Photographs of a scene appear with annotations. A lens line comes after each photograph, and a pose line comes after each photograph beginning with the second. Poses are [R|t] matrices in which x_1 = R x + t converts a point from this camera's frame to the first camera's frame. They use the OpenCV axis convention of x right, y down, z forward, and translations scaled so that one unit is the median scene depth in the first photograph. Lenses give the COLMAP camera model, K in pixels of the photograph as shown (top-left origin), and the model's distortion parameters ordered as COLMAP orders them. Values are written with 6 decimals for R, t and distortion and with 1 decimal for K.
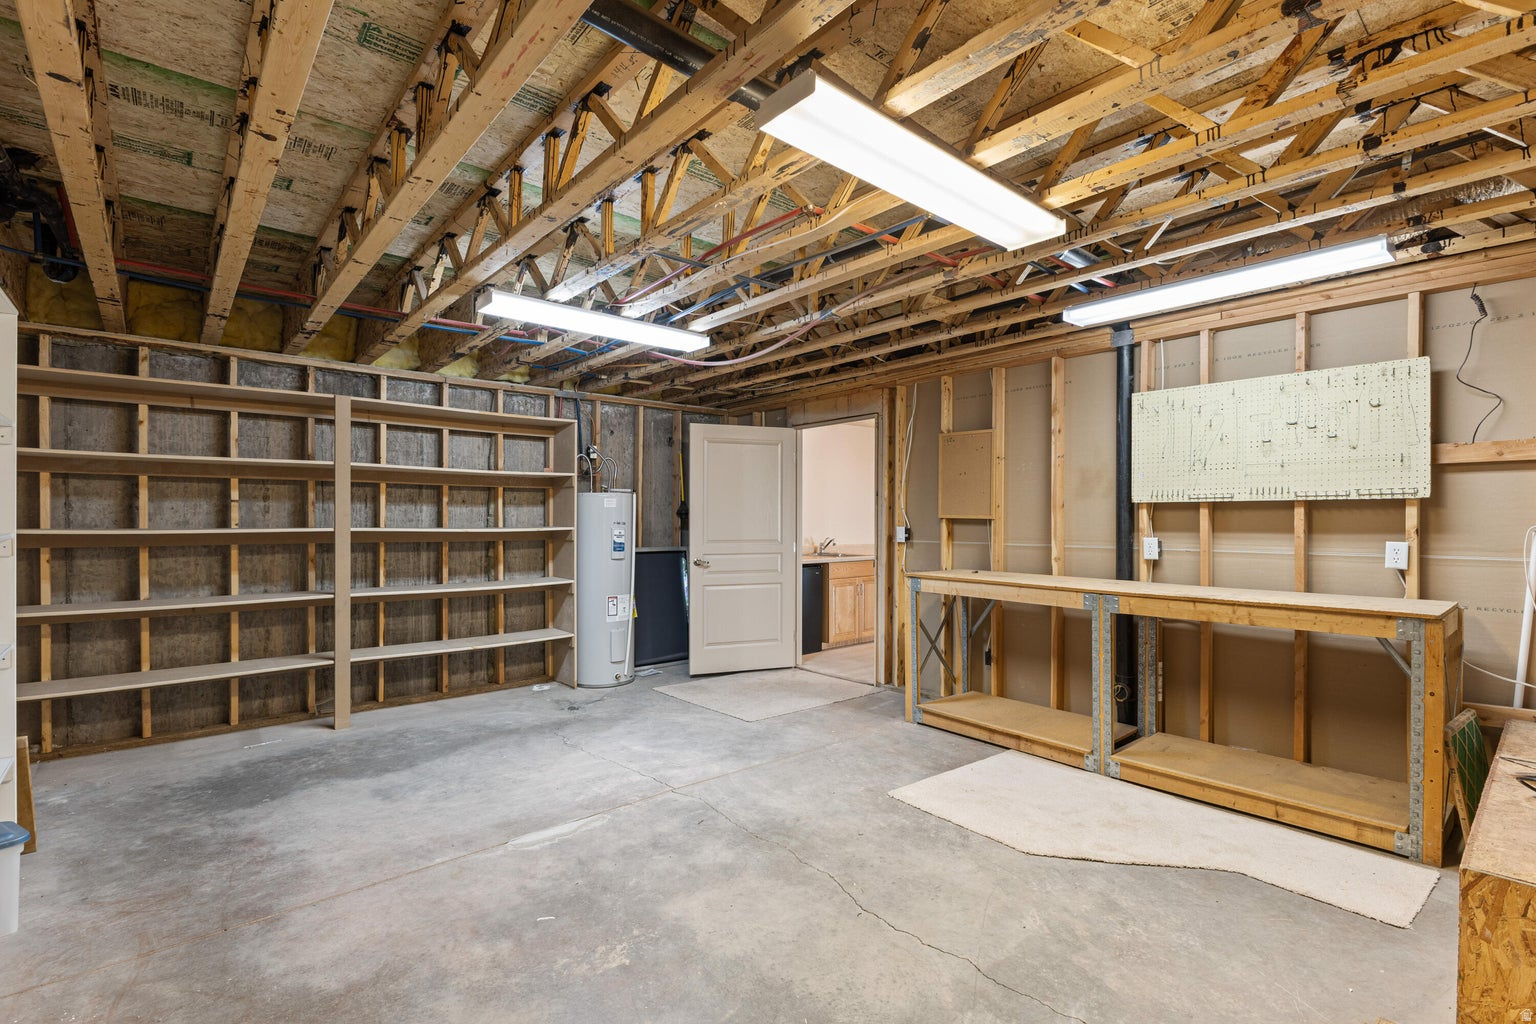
lens RADIAL K [[697.8, 0, 763.2], [0, 697.8, 517.1], [0, 0, 1]] dist [-0.000057, -0.000291]
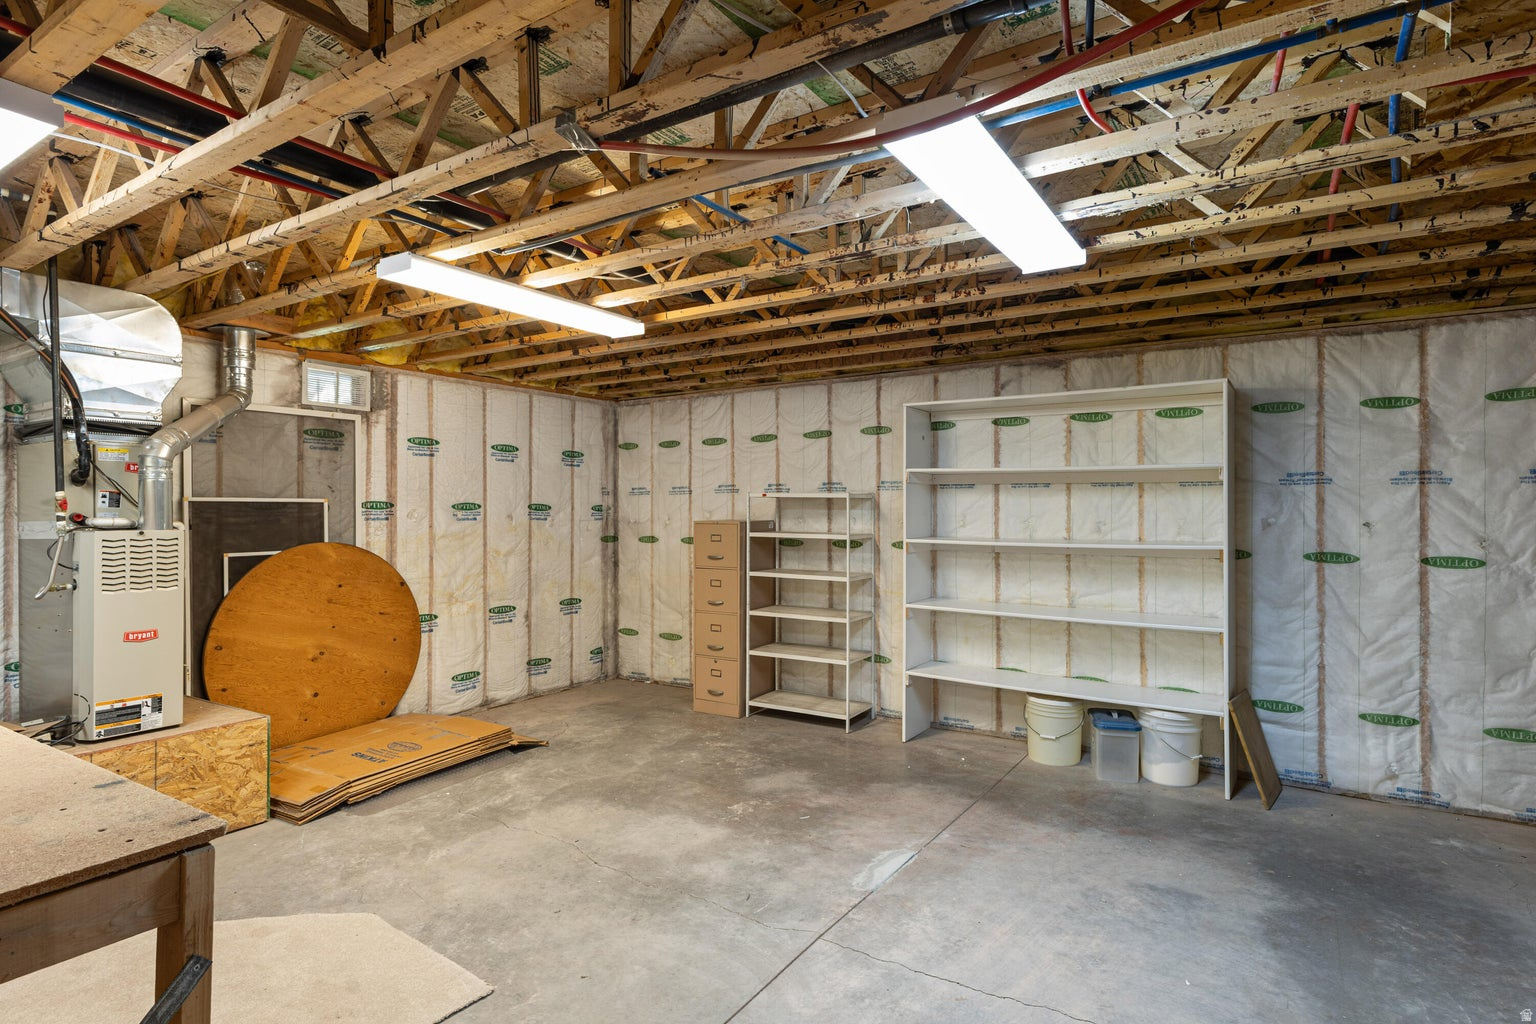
lens RADIAL K [[810.4, 0, 774.2], [0, 810.4, 511.2], [0, 0, 1]] dist [0.015608, -0.000134]
pose [[-0.962272, 0.000471, -0.272090, 0.139572], [0.000680, 1.000000, -0.000676, -0.032285], [0.272089, -0.000836, -0.962272, 1.822634]]
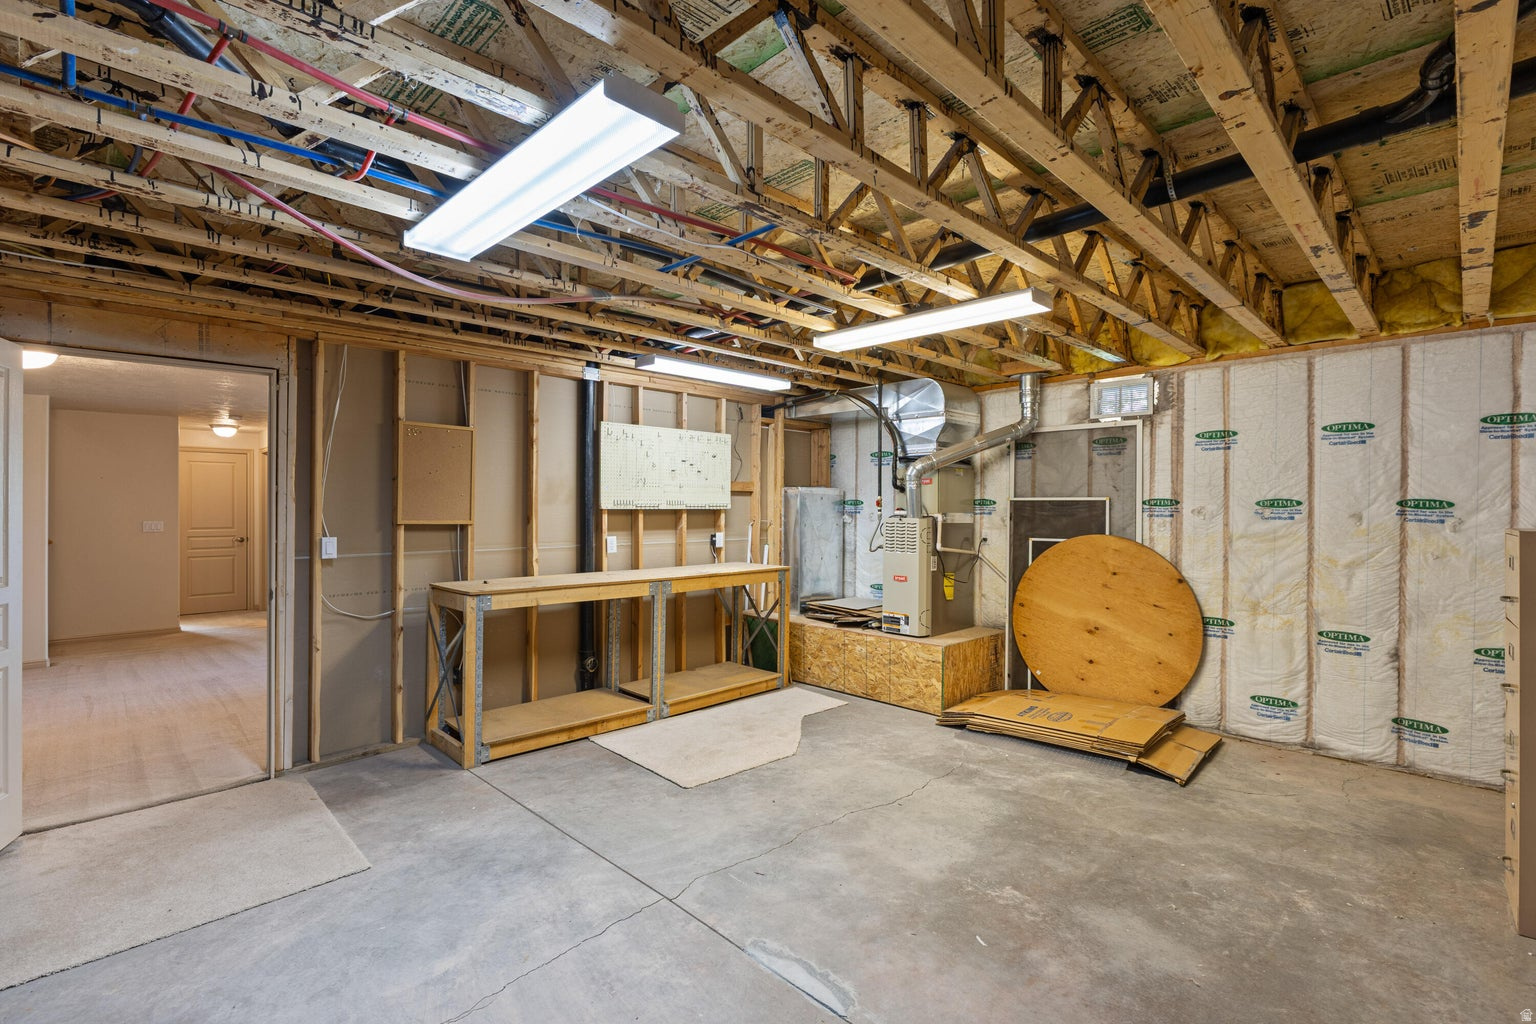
lens RADIAL K [[697.8, 0, 774.3], [0, 697.8, 508.3], [0, 0, 1]] dist [-0.000057, -0.000291]
pose [[-0.072519, -0.002954, 0.997363, -0.912050], [-0.005684, 0.999981, 0.002549, -0.032617], [-0.997351, -0.005484, -0.072534, 0.972600]]
